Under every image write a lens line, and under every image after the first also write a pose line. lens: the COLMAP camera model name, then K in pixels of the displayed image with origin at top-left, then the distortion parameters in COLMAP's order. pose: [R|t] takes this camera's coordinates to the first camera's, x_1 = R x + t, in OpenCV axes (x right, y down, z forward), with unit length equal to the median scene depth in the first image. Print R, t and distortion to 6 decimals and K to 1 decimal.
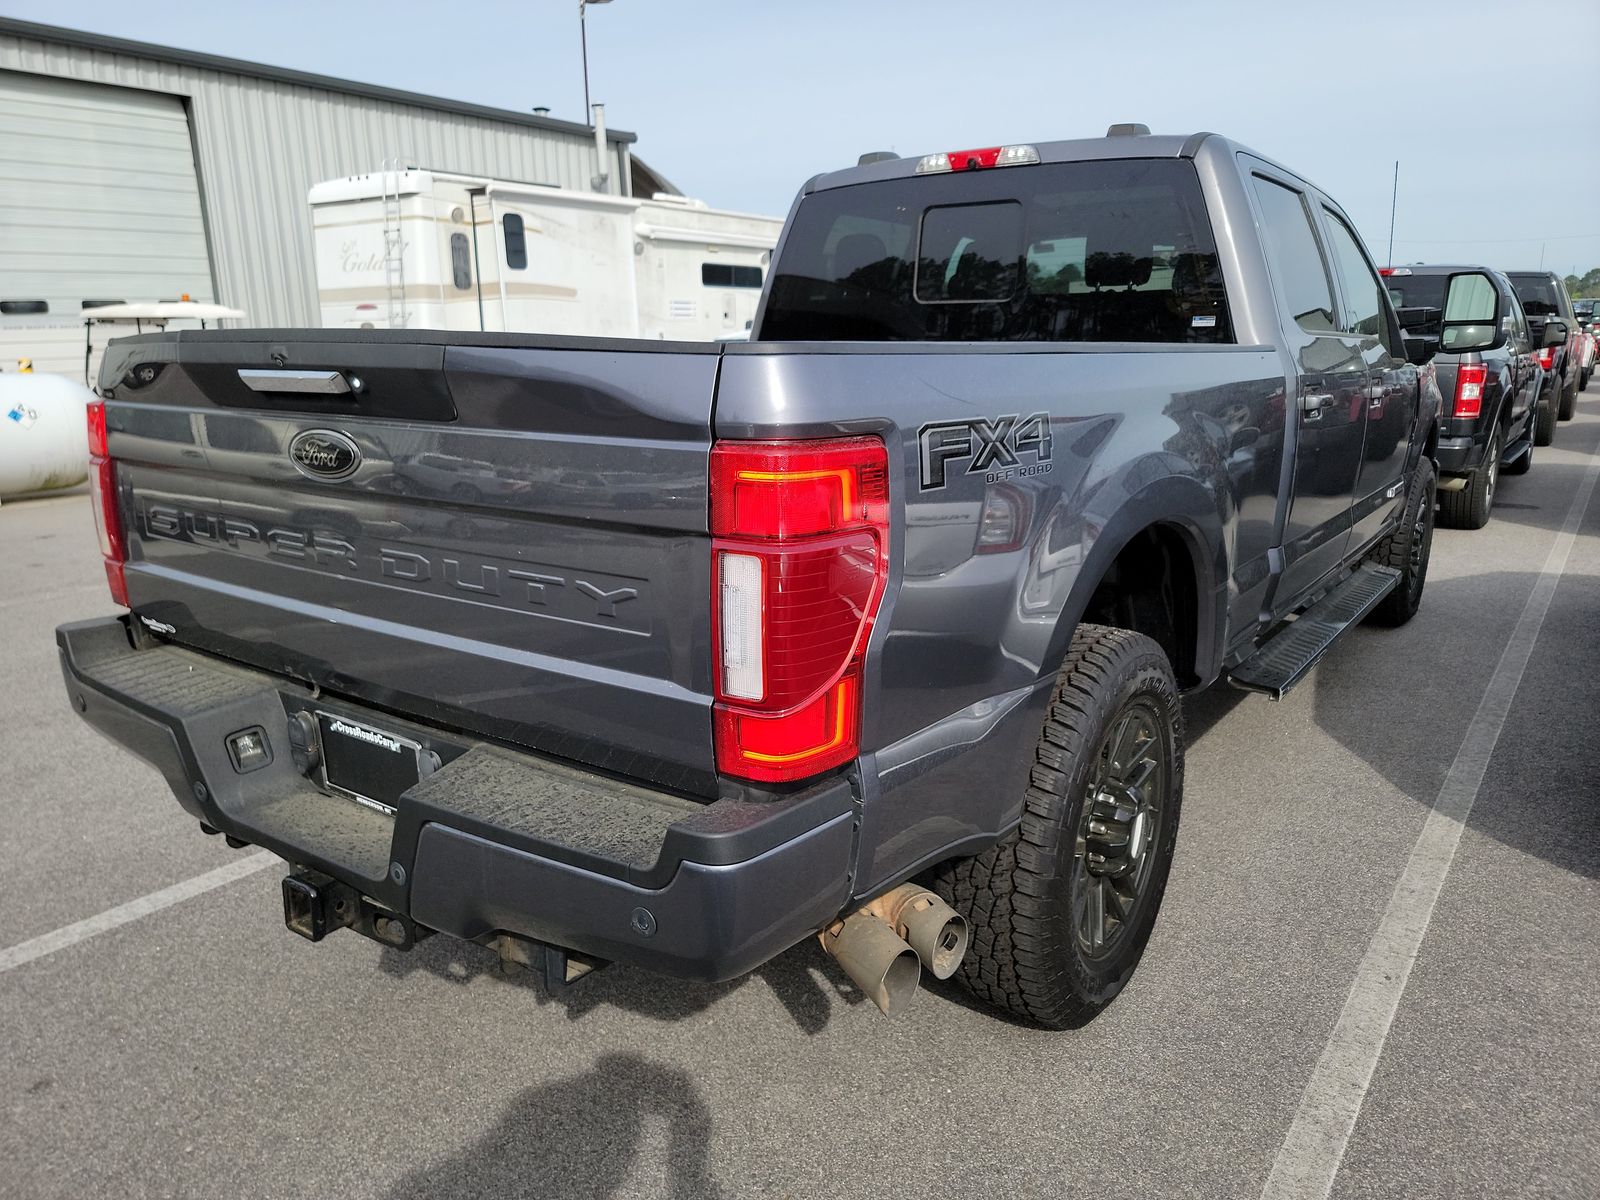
lens RADIAL K [[1110.6, 0, 810.7], [0, 1110.6, 568.9], [0, 0, 1]] dist [0.057818, -0.001052]
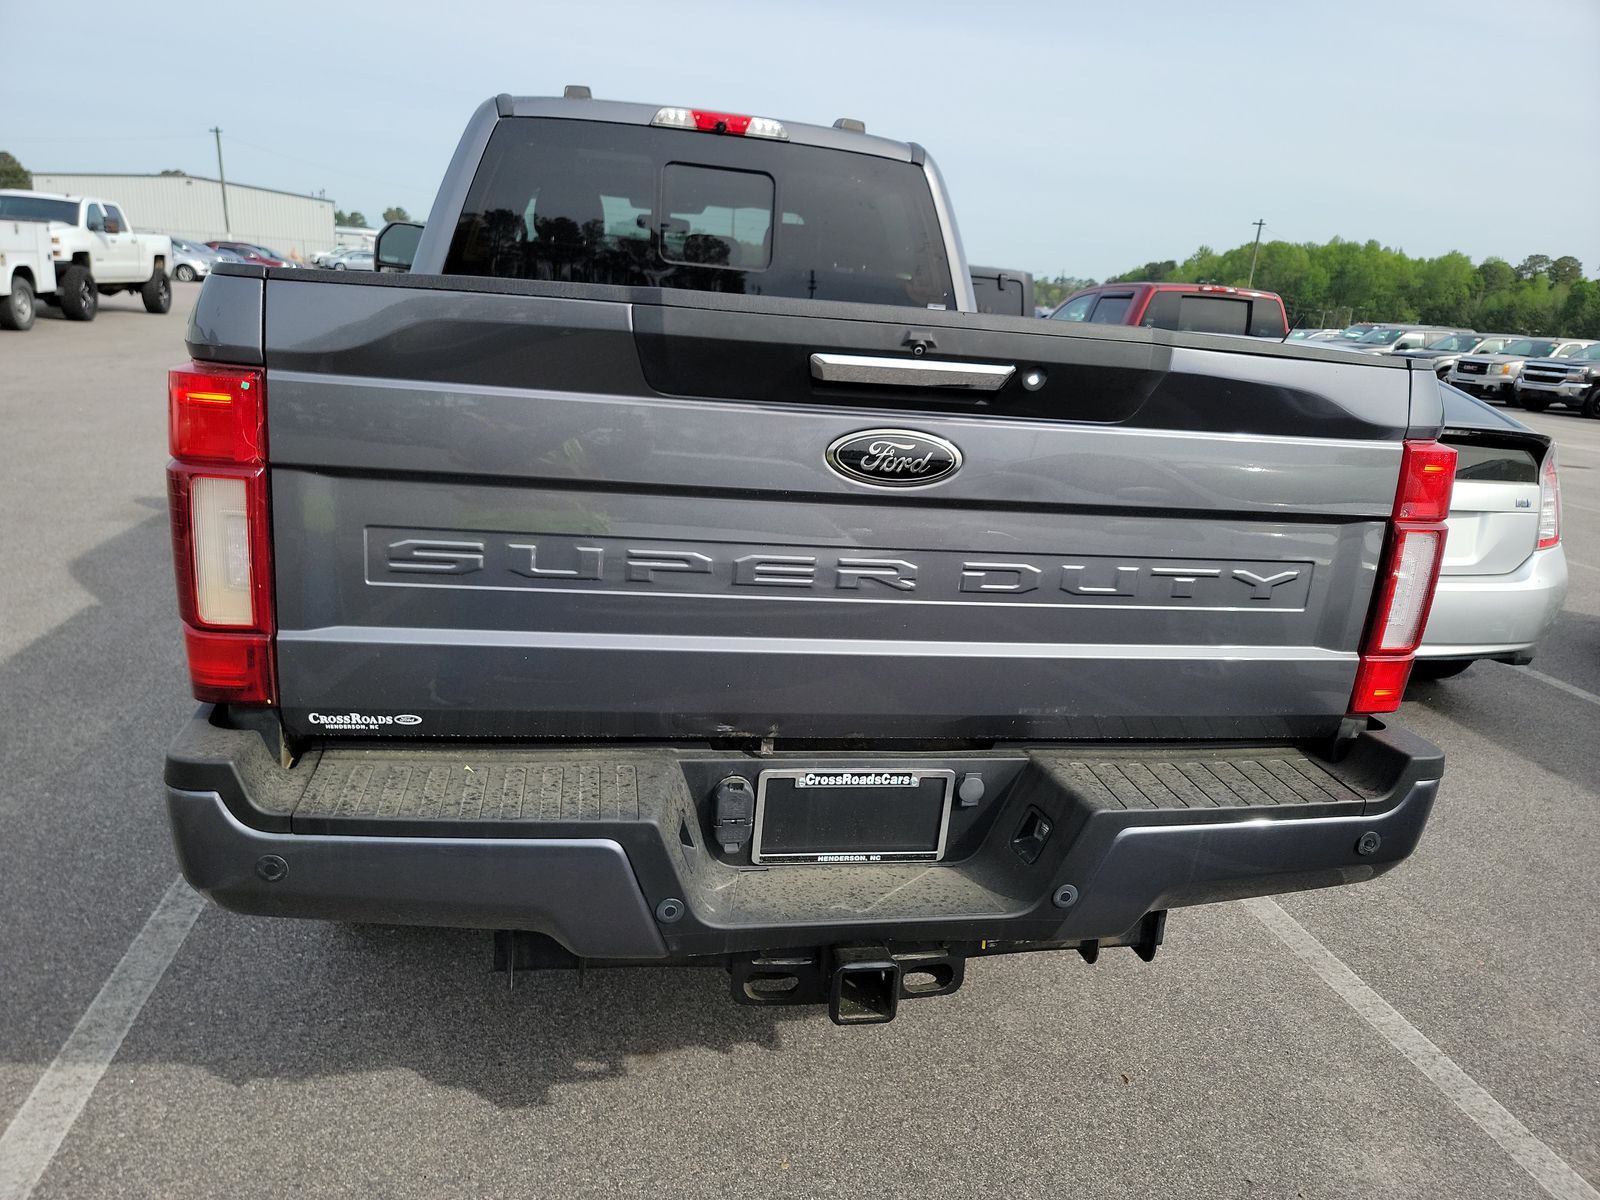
lens RADIAL K [[1106.2, 0, 797.0], [0, 1106.2, 594.3], [0, 0, 1]] dist [0.081080, -0.074453]
pose [[0.686086, -0.124220, 0.716837, -0.786885], [0.067887, 0.991947, 0.106919, -0.068264], [-0.724346, -0.024691, 0.688994, 0.344042]]
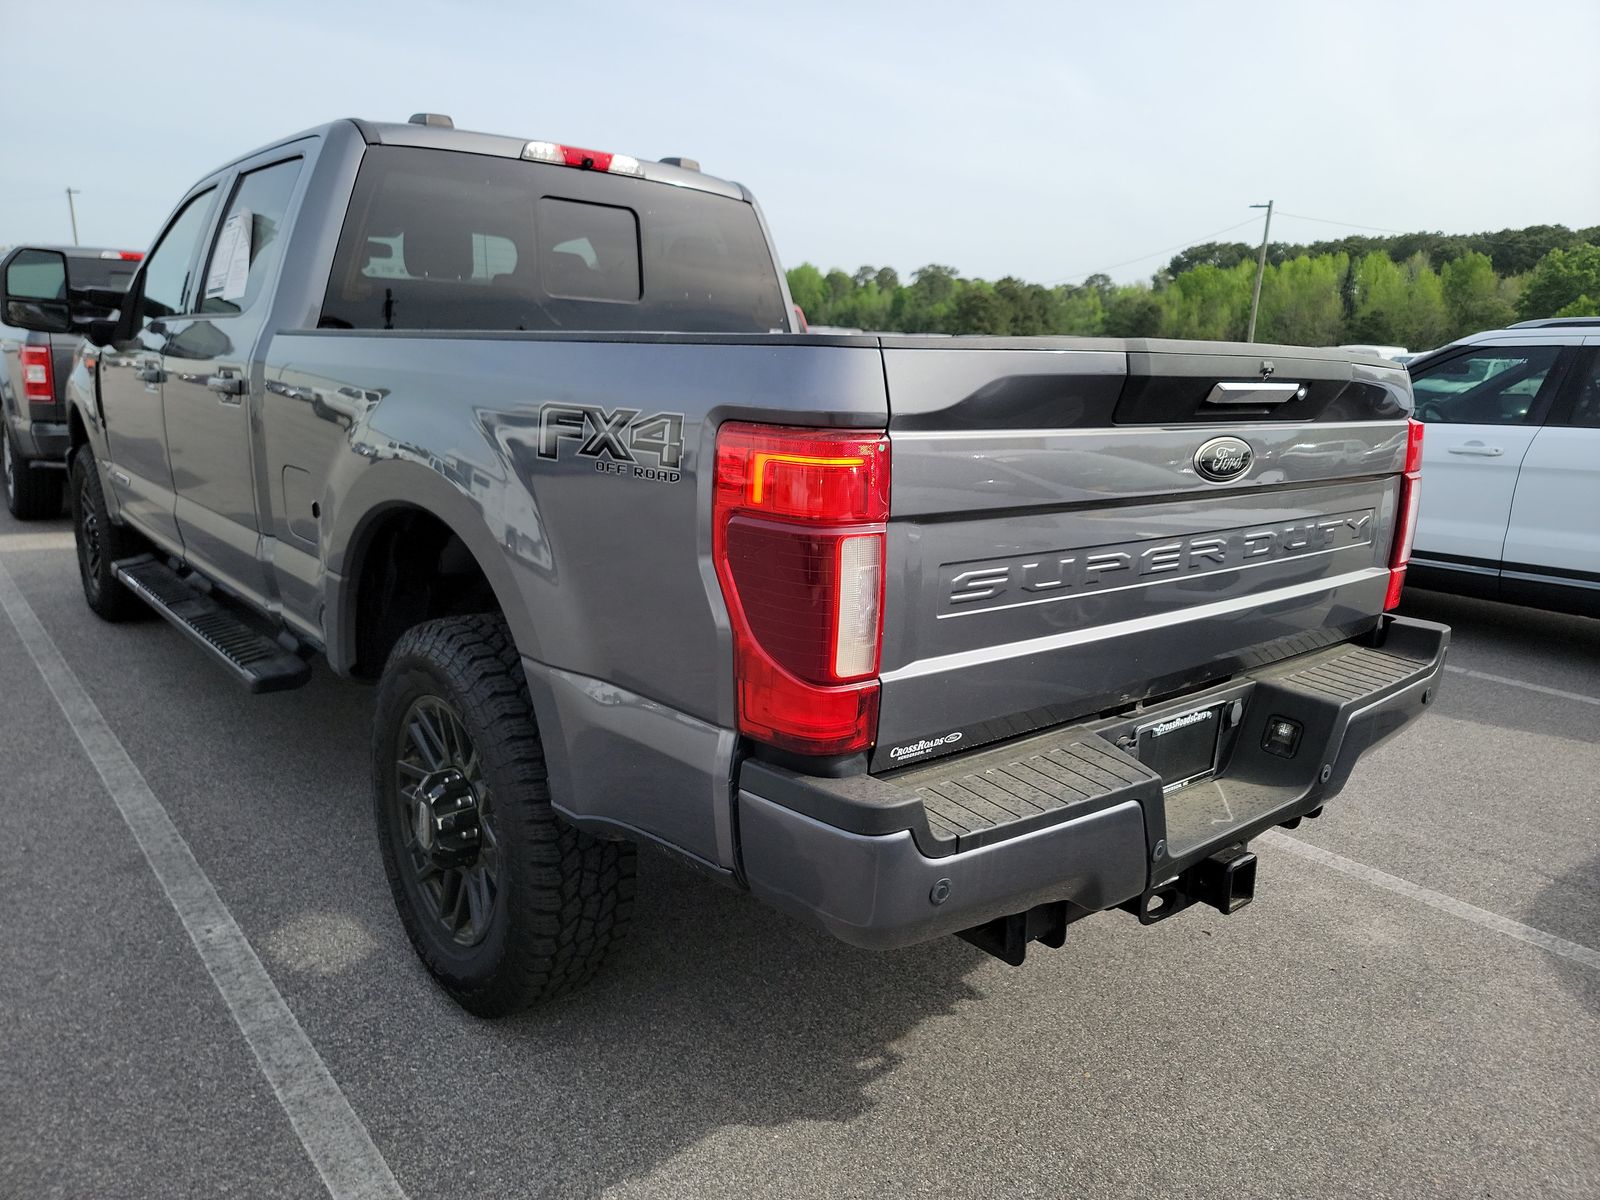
lens RADIAL K [[1110.6, 0, 810.7], [0, 1110.6, 568.9], [0, 0, 1]] dist [0.057818, -0.001052]
pose [[0.240705, -0.171321, 0.955359, -1.134102], [0.157635, 0.978131, 0.135688, -0.149909], [-0.957712, 0.117937, 0.262447, 0.800580]]
